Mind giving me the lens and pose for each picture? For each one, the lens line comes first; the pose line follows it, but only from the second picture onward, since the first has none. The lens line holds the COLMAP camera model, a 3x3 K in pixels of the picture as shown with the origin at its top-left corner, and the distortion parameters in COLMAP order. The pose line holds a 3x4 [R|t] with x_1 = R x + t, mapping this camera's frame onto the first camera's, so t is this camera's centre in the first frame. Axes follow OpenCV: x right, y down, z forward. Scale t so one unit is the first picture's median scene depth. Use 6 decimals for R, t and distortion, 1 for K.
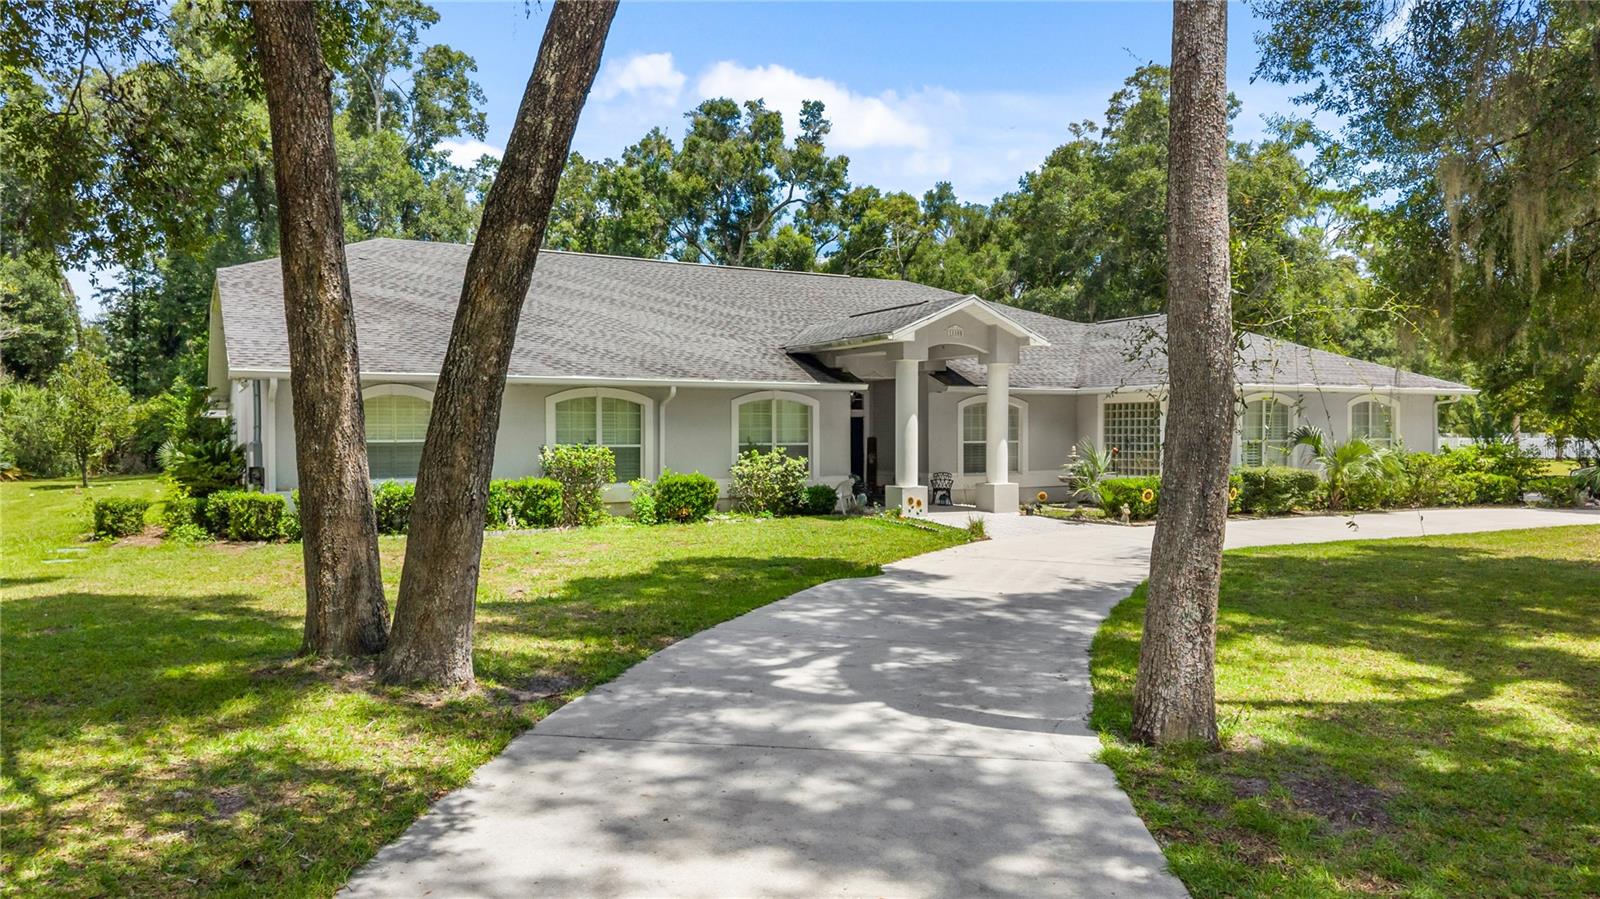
lens RADIAL K [[1069.4, 0, 798.5], [0, 1069.4, 471.5], [0, 0, 1]] dist [0.039532, -0.042533]
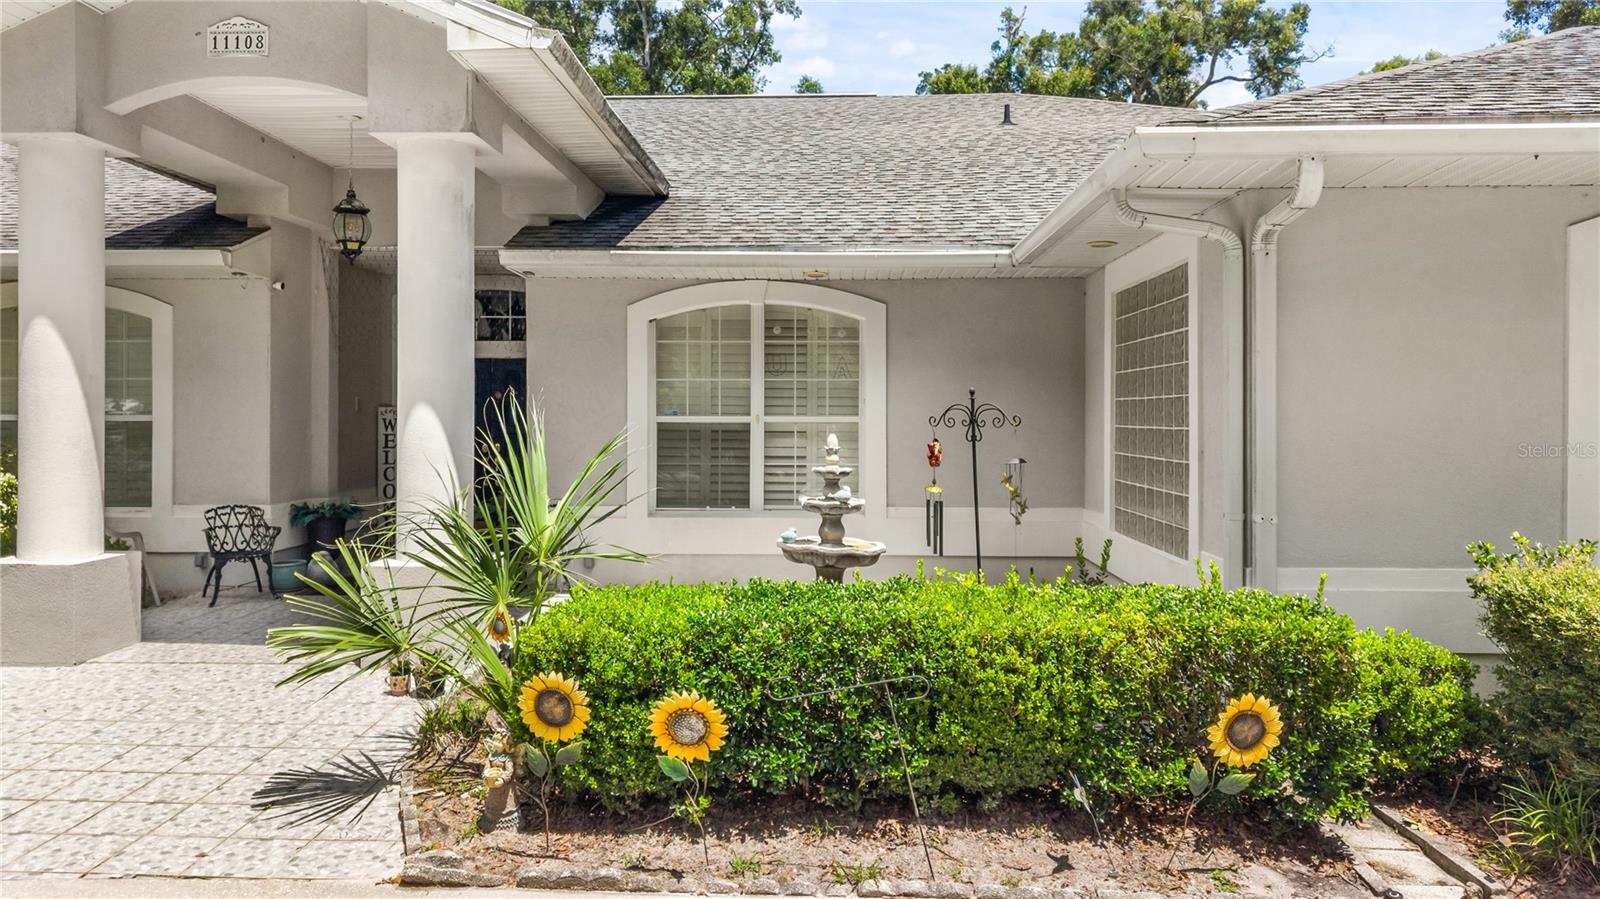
lens RADIAL K [[1112.9, 0, 800.0], [0, 1112.9, 449.5], [0, 0, 1]] dist [-0.000738, -0.001136]
pose [[0.862345, 0.015107, -0.506096, 0.403150], [-0.019889, 0.999794, -0.004044, -0.018797], [0.505931, 0.013552, 0.862468, 0.765458]]
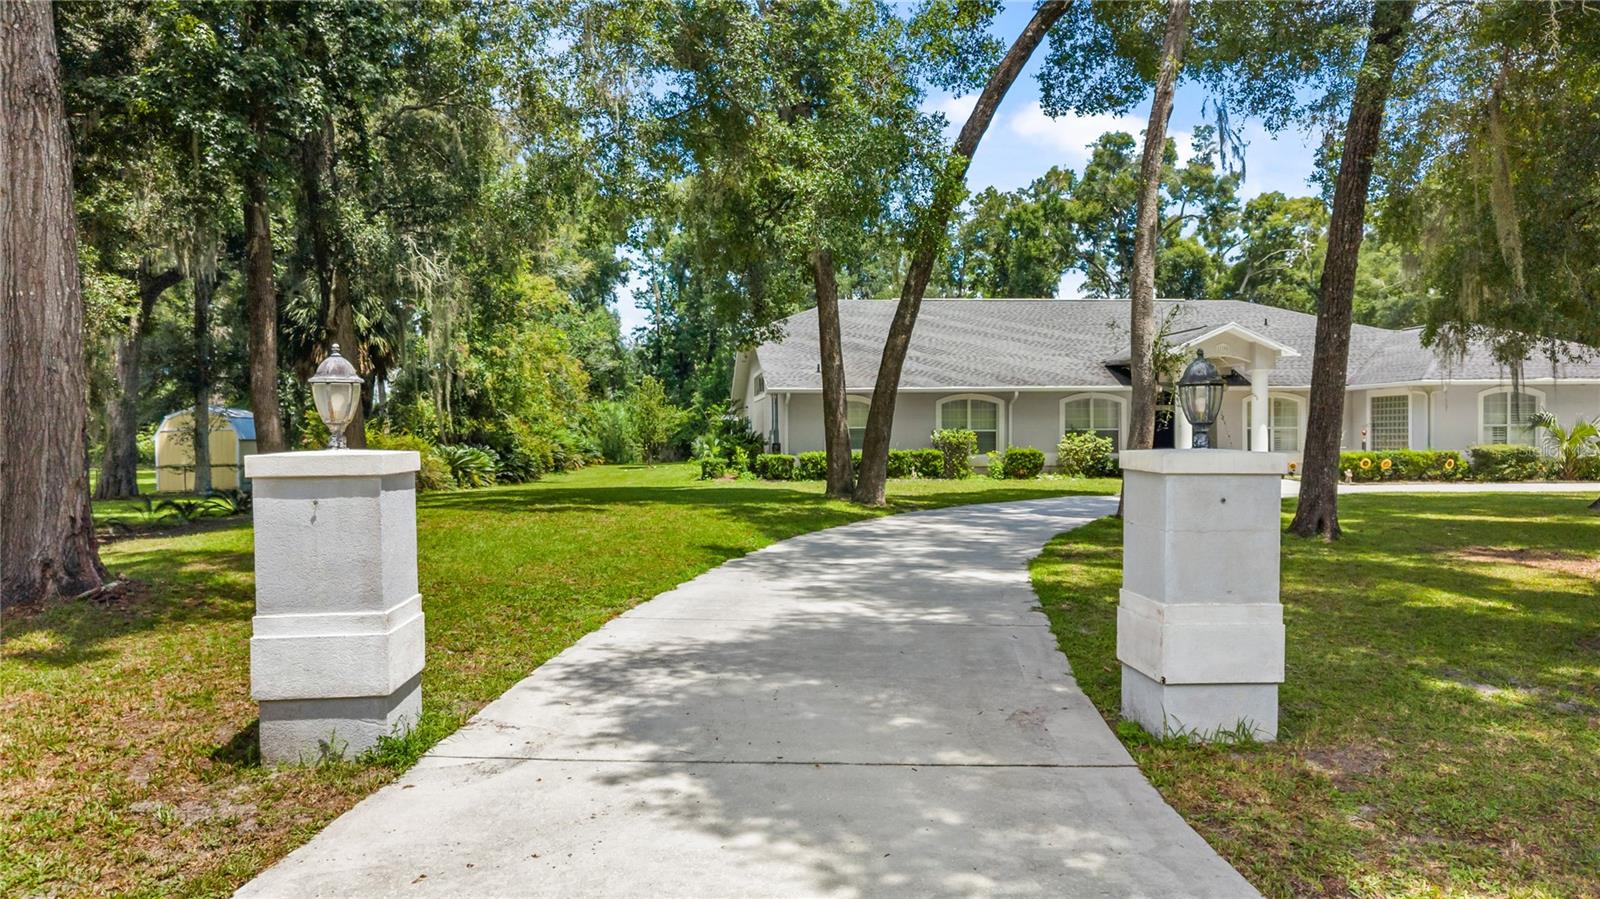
lens RADIAL K [[1069.4, 0, 798.5], [0, 1069.4, 471.5], [0, 0, 1]] dist [0.039532, -0.042533]
pose [[0.923626, 0.005905, -0.383250, 0.163390], [-0.007833, 0.999963, -0.003471, 0.038645], [0.383215, 0.006208, 0.923638, -0.485393]]
